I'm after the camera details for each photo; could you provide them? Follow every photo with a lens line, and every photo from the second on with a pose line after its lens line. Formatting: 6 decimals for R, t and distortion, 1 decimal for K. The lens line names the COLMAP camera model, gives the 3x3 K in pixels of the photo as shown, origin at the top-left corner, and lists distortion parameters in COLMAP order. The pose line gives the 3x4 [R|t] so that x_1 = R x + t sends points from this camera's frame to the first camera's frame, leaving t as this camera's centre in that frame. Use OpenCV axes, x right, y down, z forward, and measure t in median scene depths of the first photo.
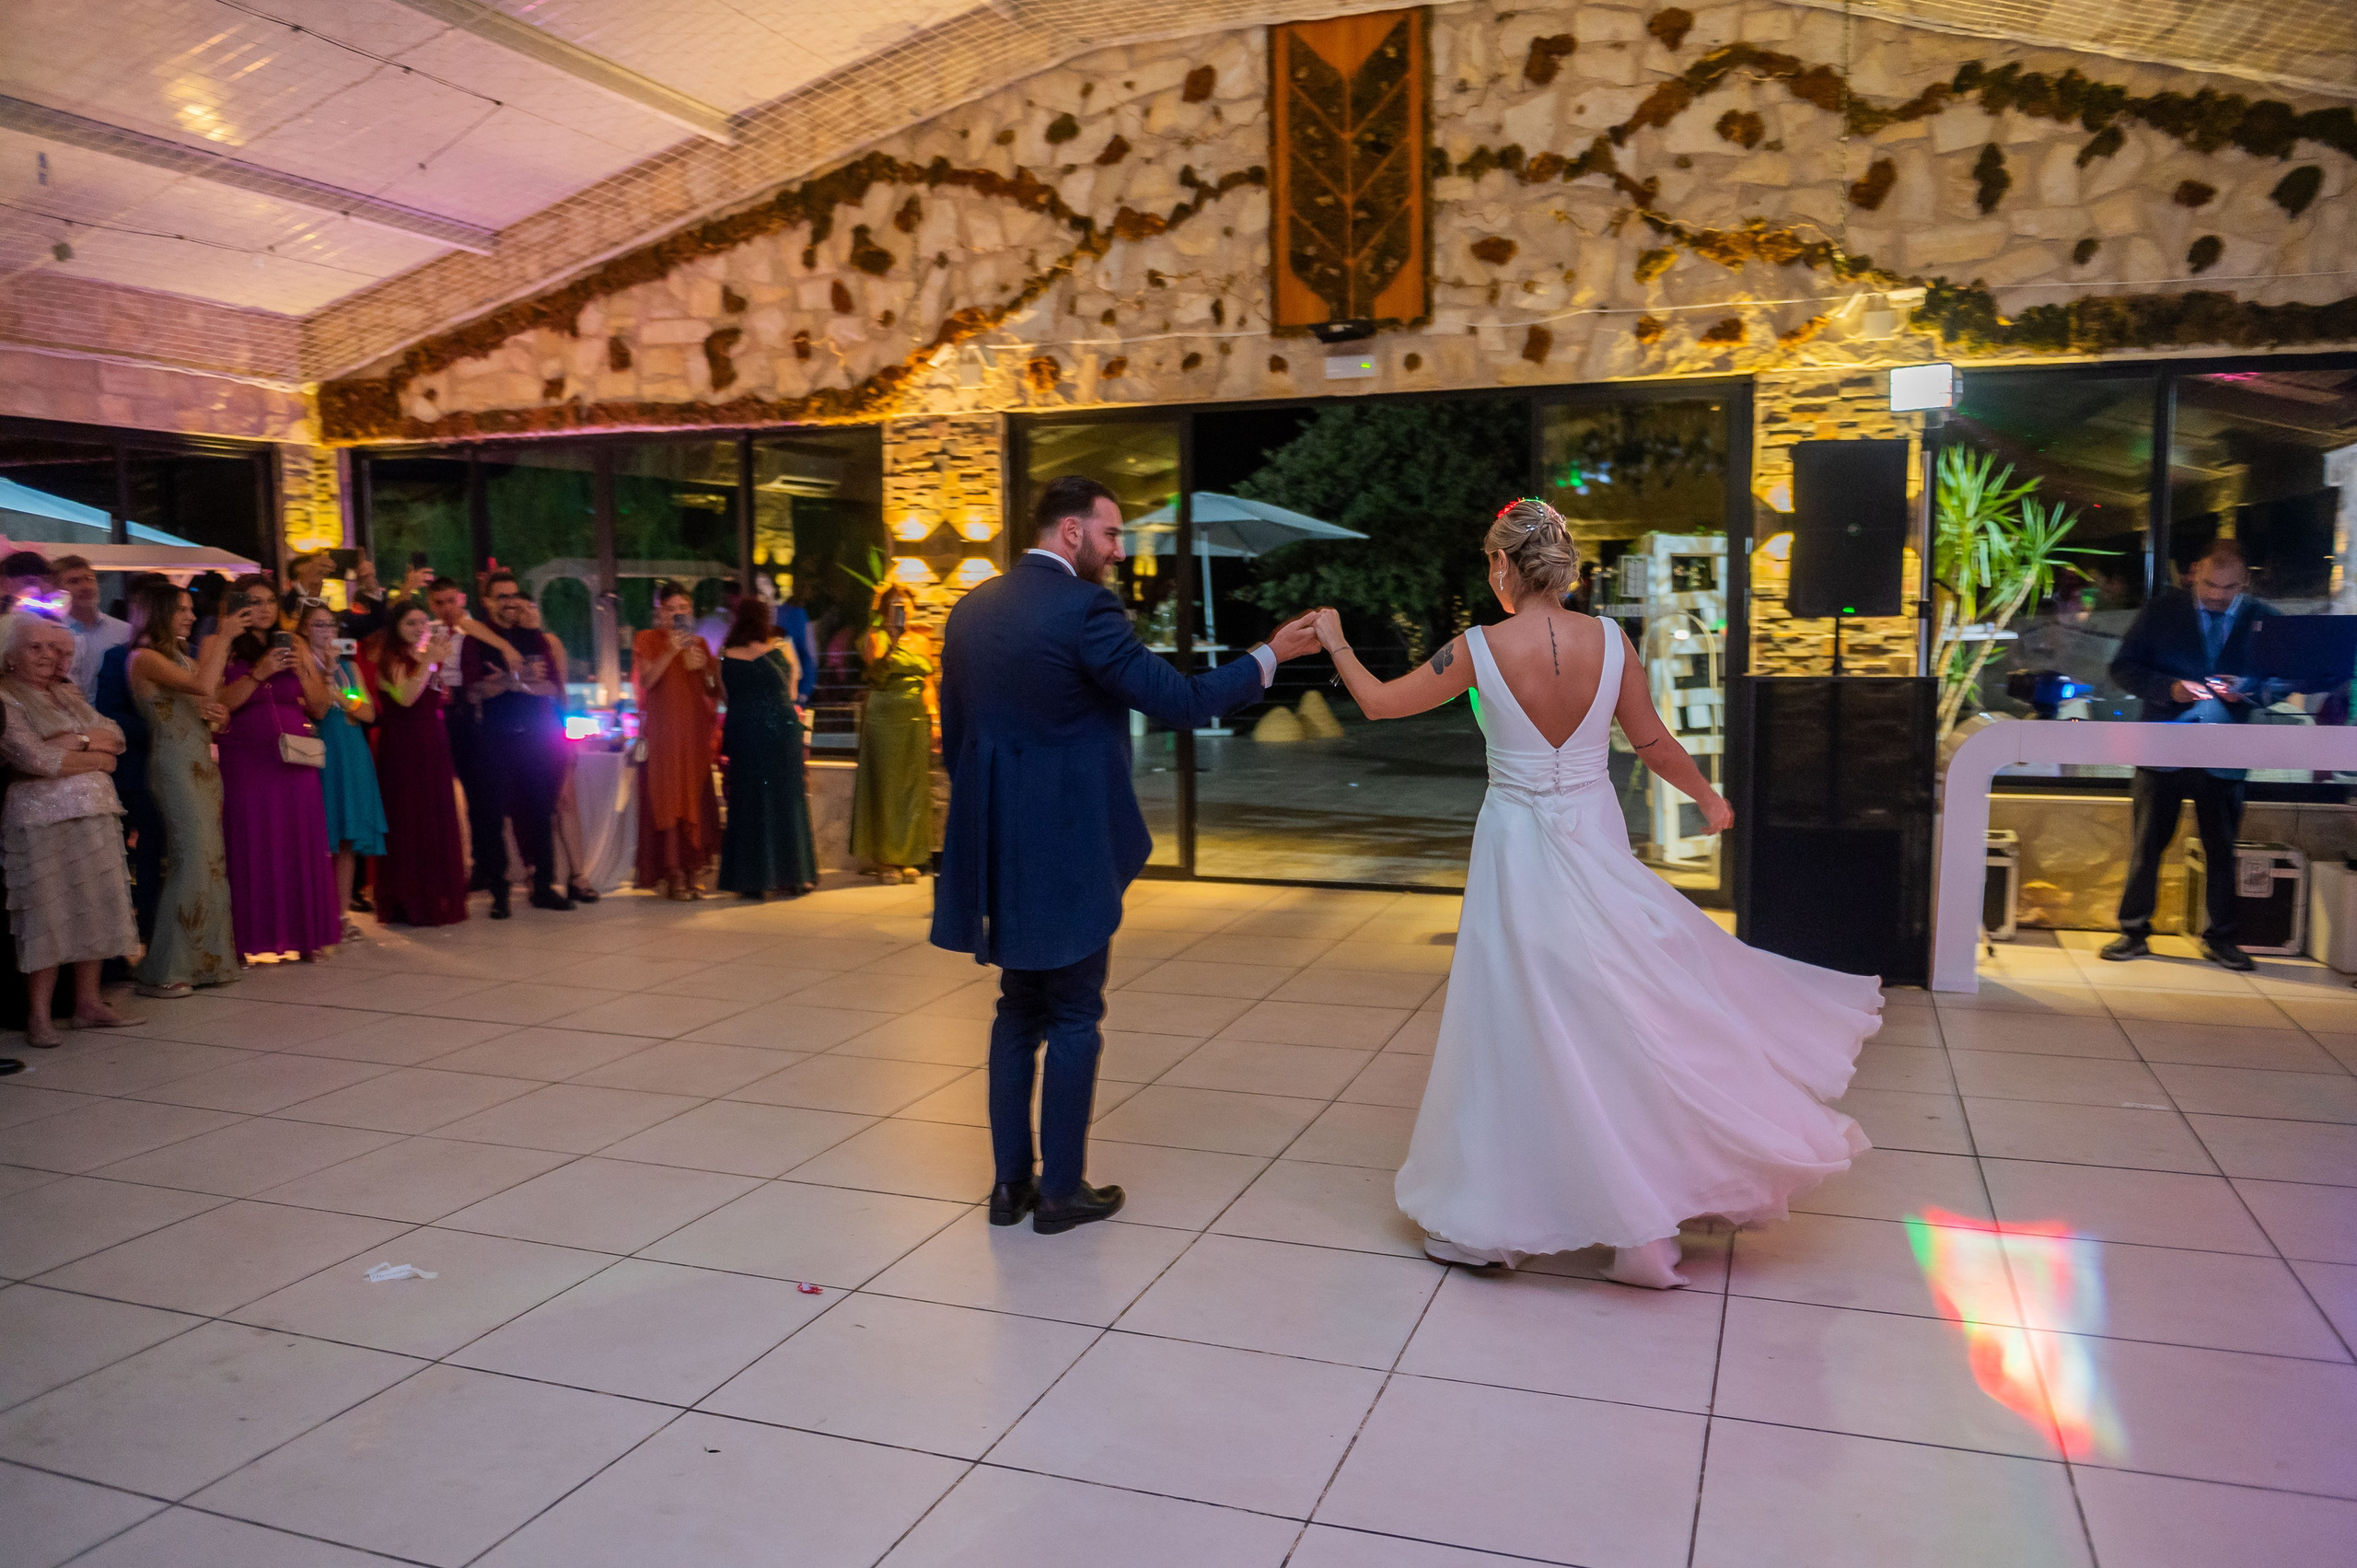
lens RADIAL K [[1718.0, 0, 1184.9], [0, 1718.0, 796.8], [0, 0, 1]] dist [-0.023227, -0.003364]
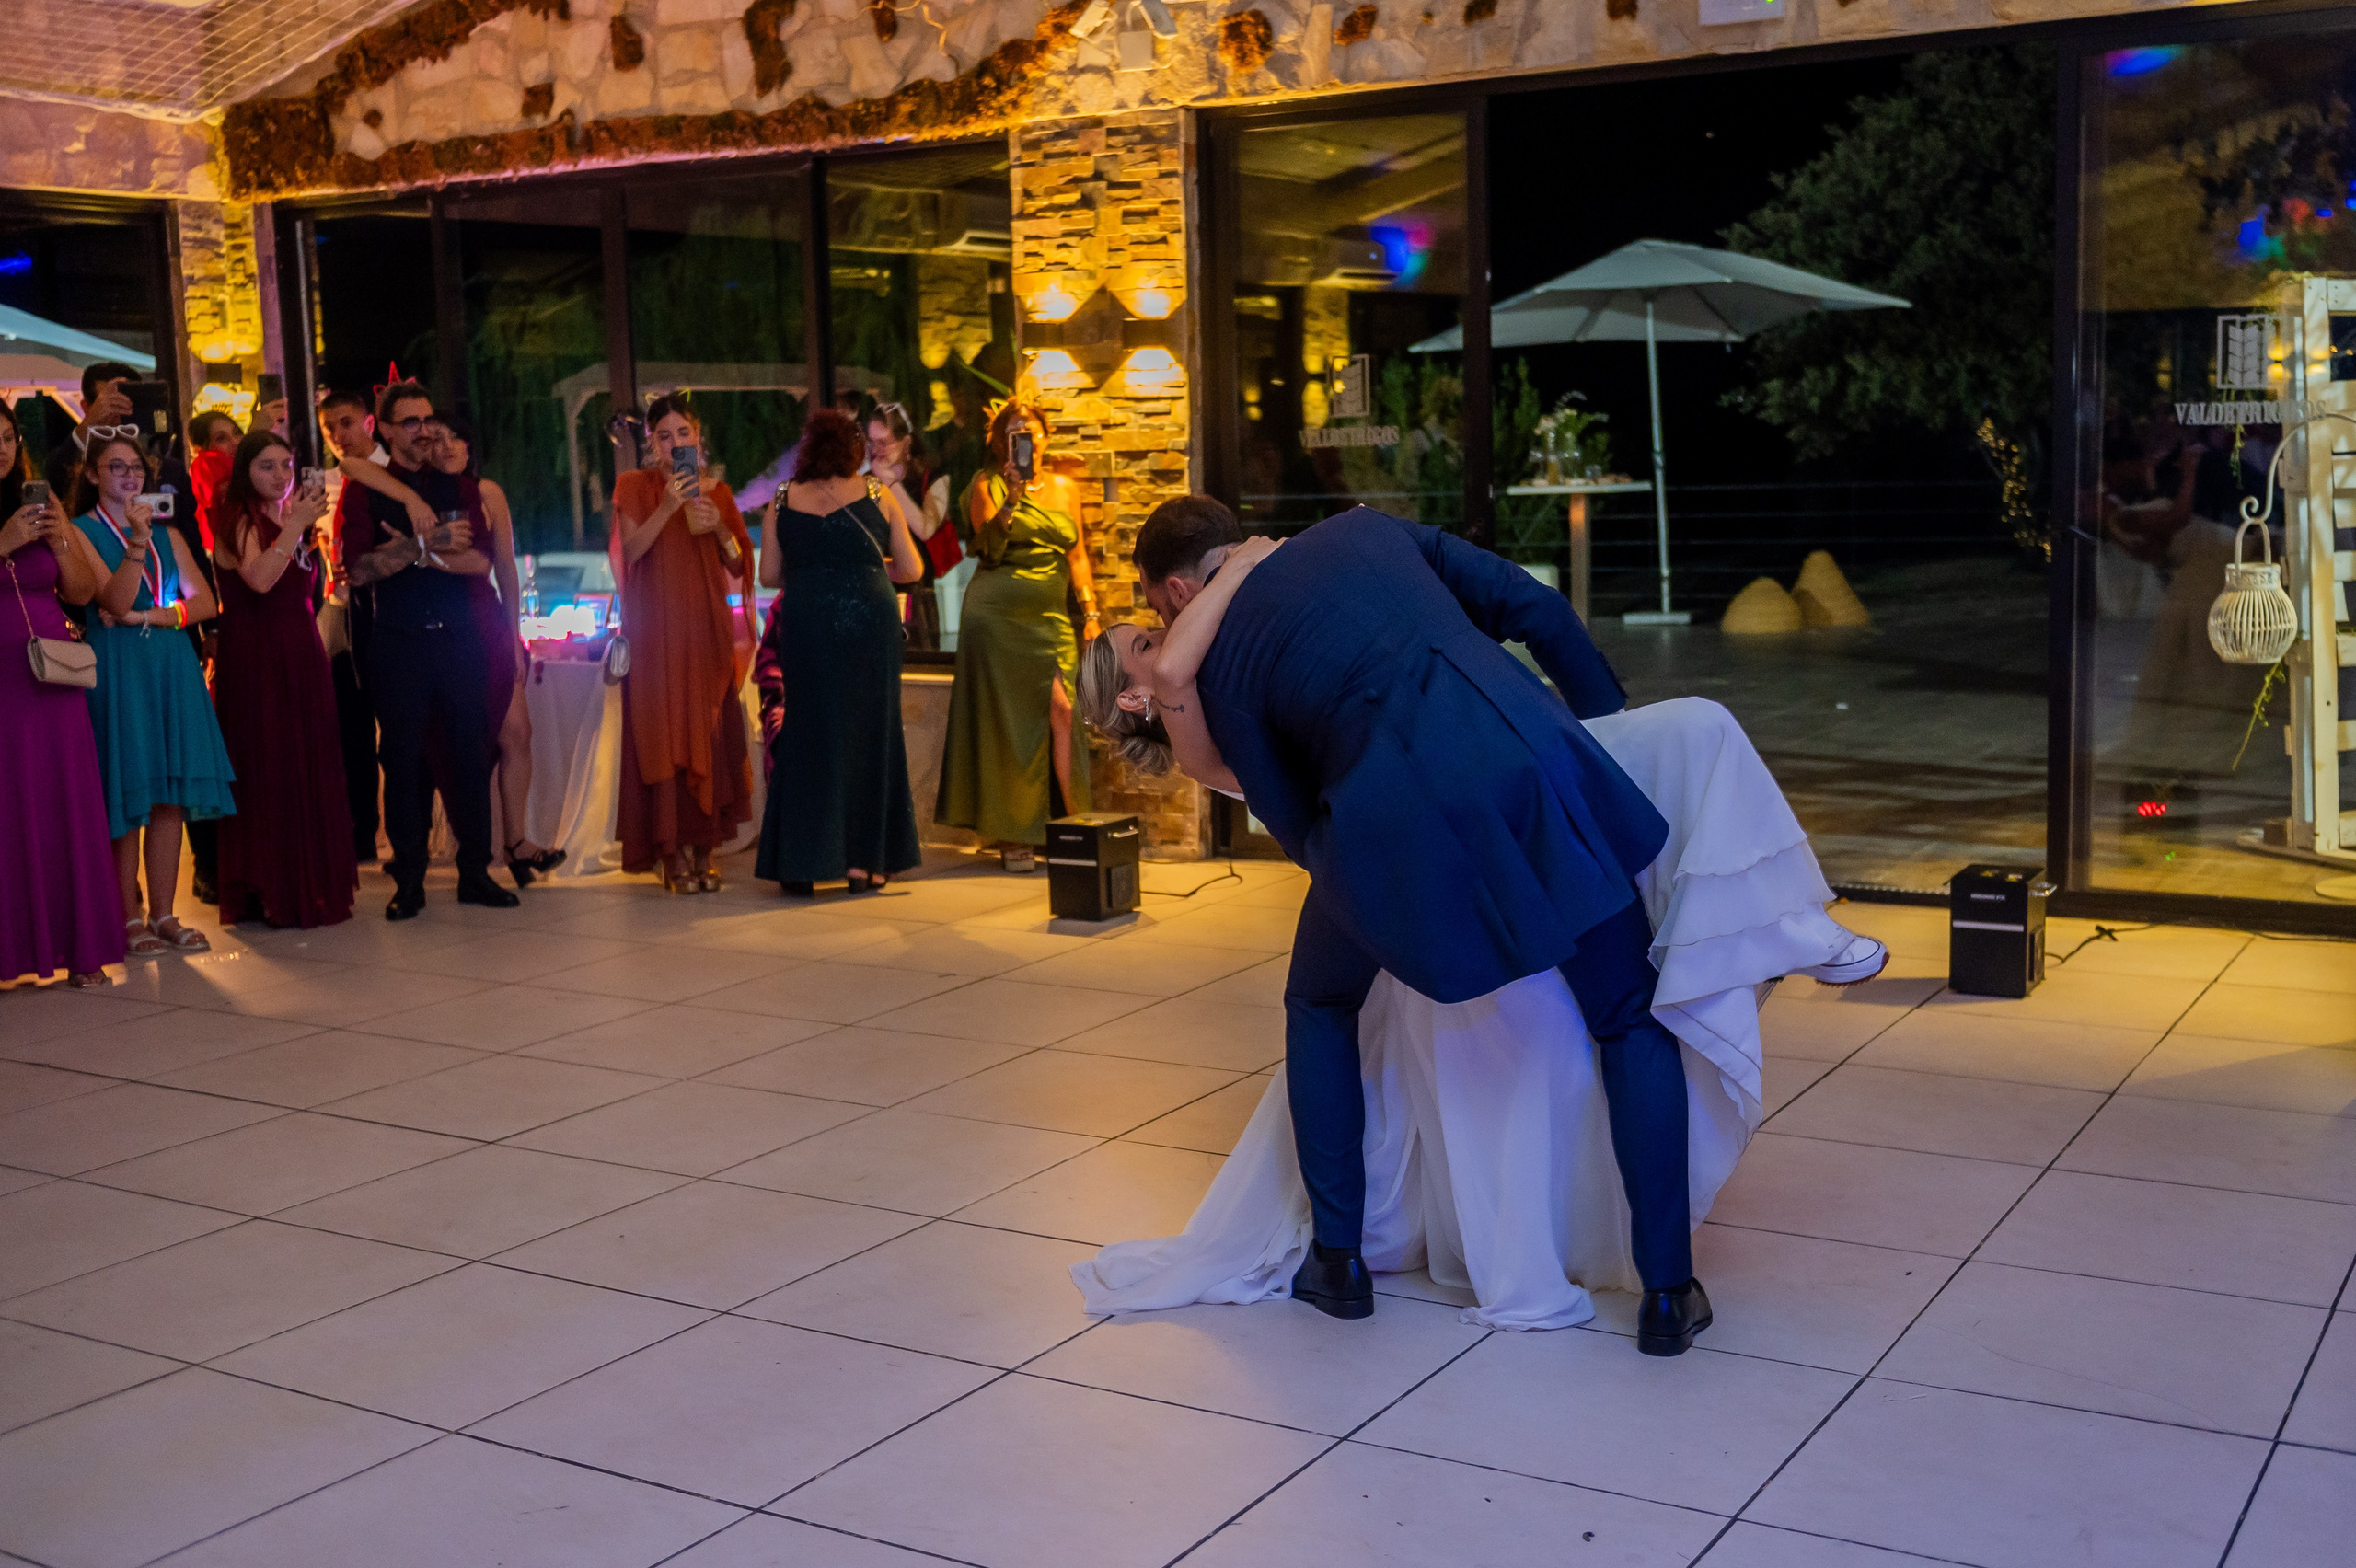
lens RADIAL K [[2527.8, 0, 1246.0], [0, 2527.8, 789.3], [0, 0, 1]] dist [-0.013606, -0.009459]
pose [[0.983717, 0.008334, -0.179529, 0.077829], [-0.002548, 0.999471, 0.032434, -0.009189], [0.179704, -0.031448, 0.983218, 0.104374]]
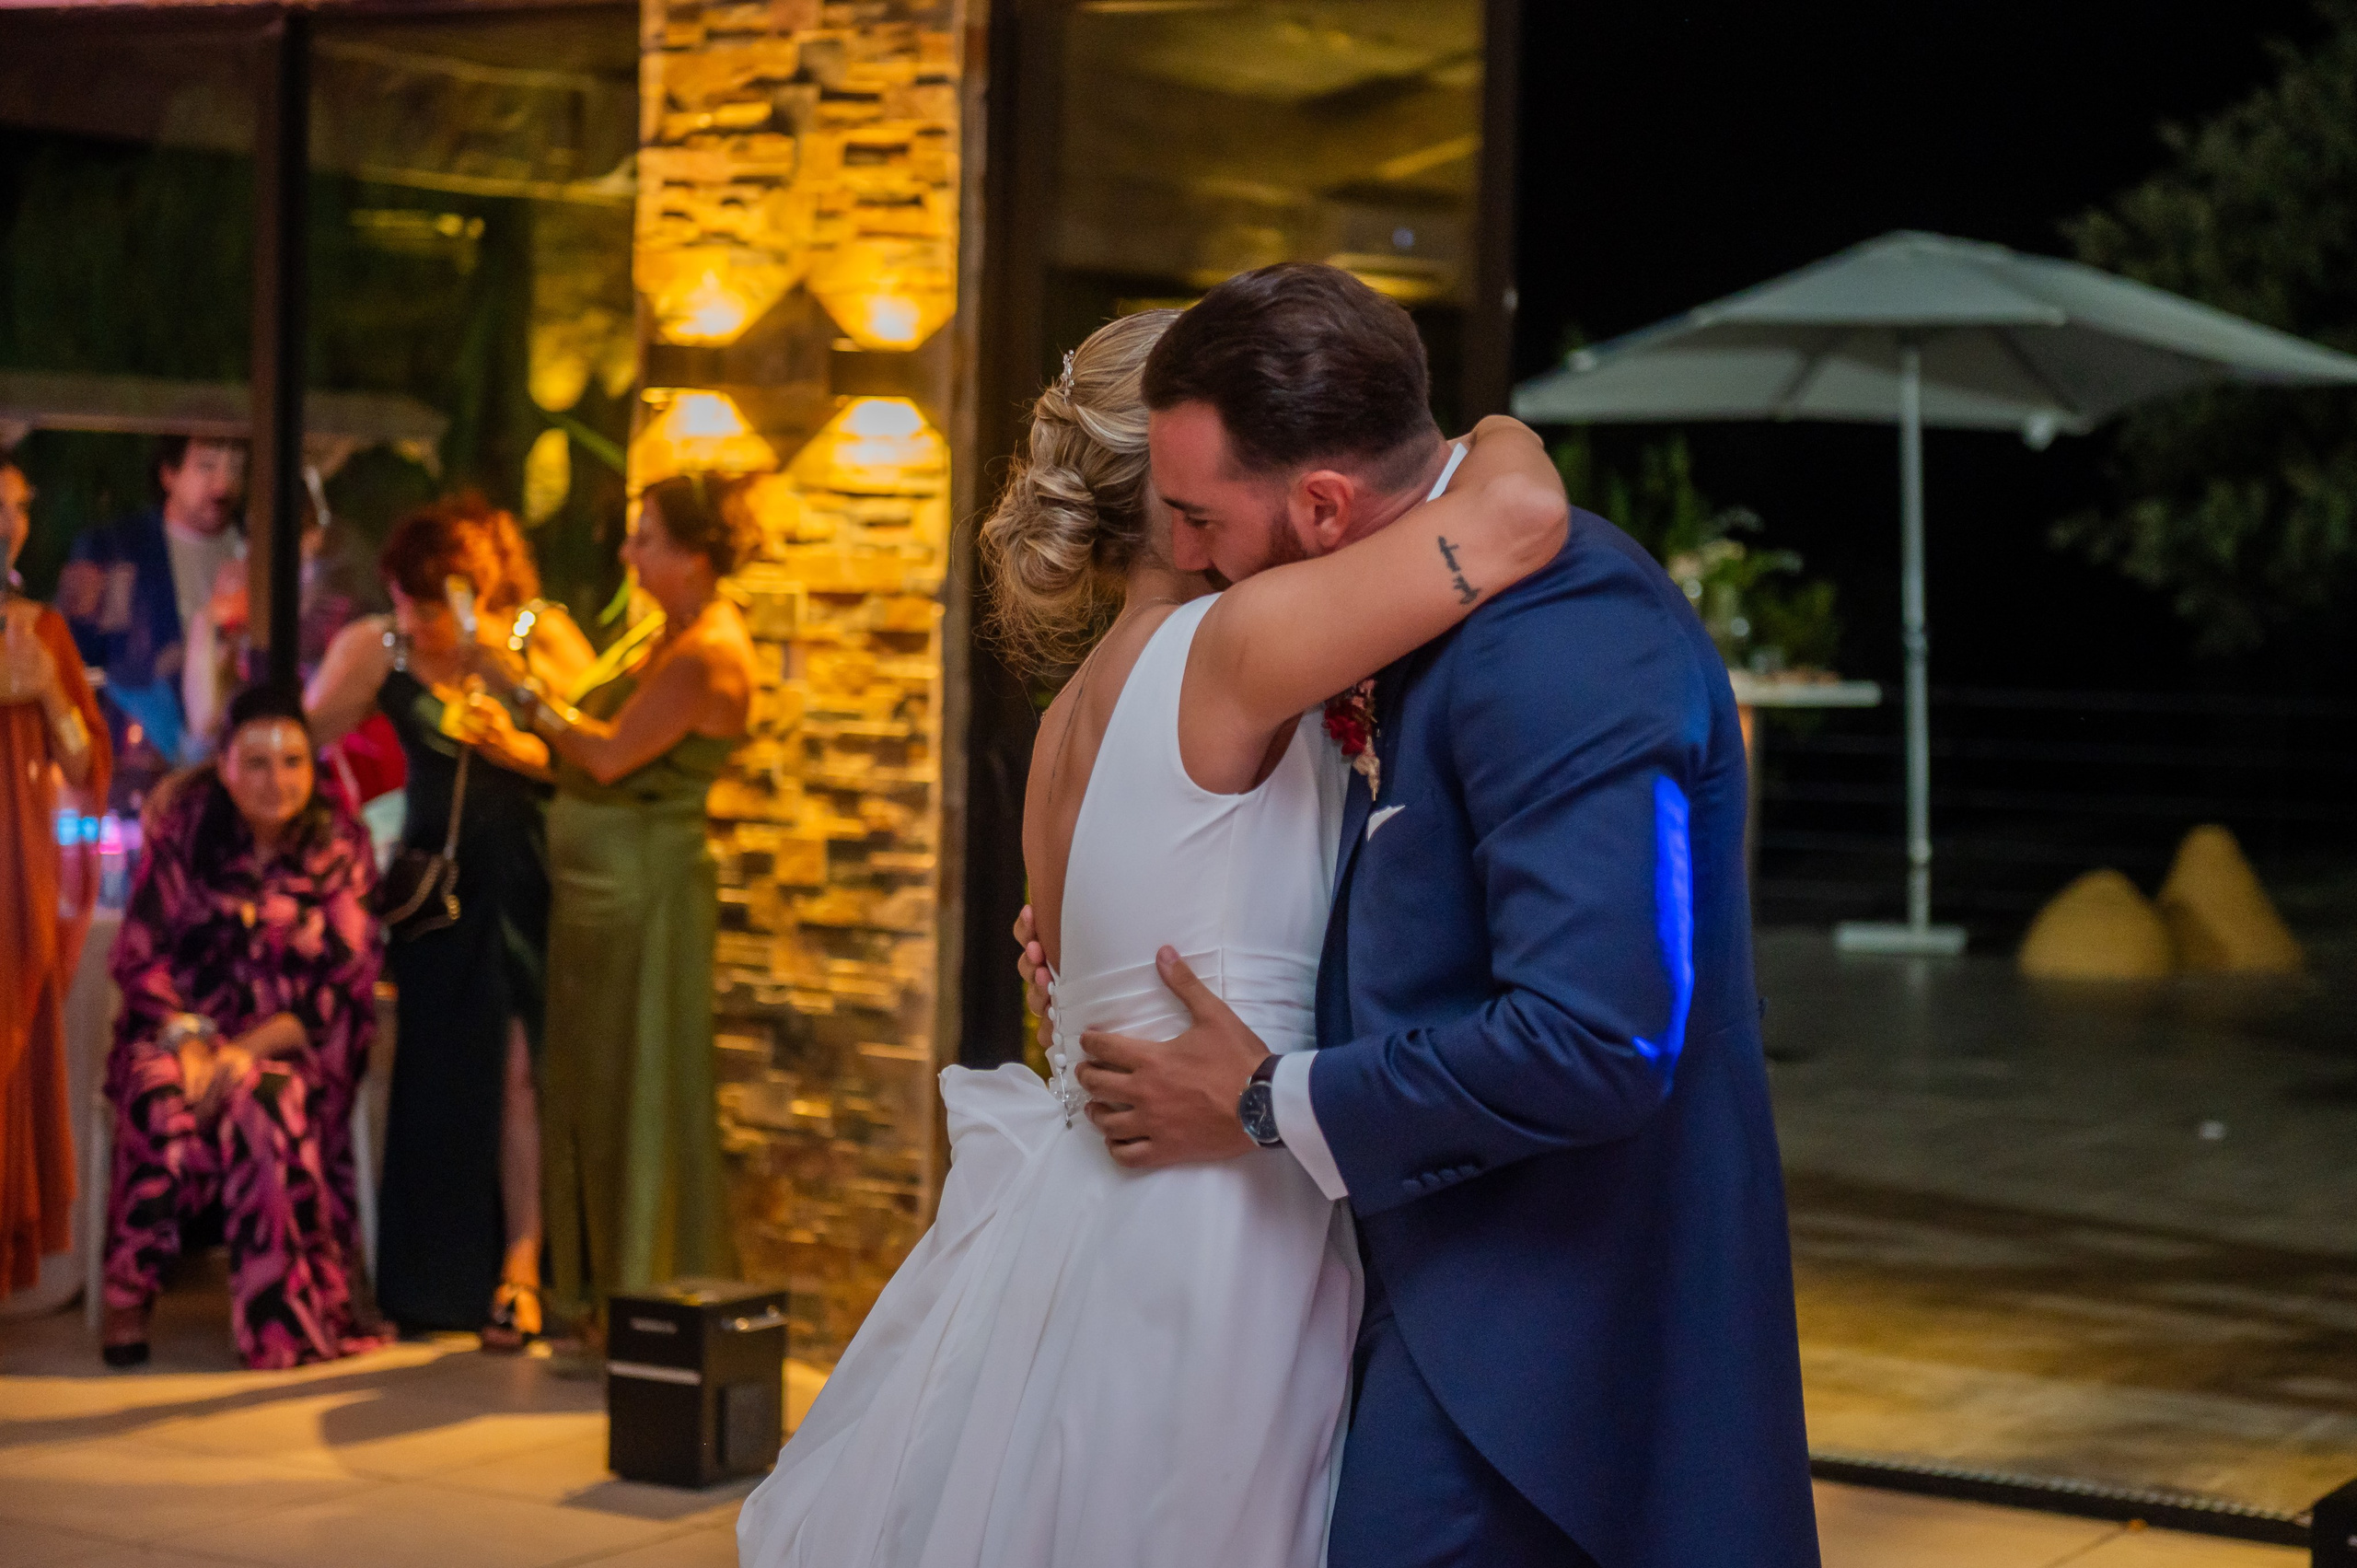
lens RADIAL K [[4715.0, 0, 1178.5], [0, 4715.0, 784.0], [0, 0, 1]] dist [-0.007981, 0.244985]
pose [[0.981847, 0.043075, -0.184717, 0.104568], [-0.054278, 0.996953, -0.056026, -0.017946], [0.181741, 0.065035, 0.981194, 0.128957]]
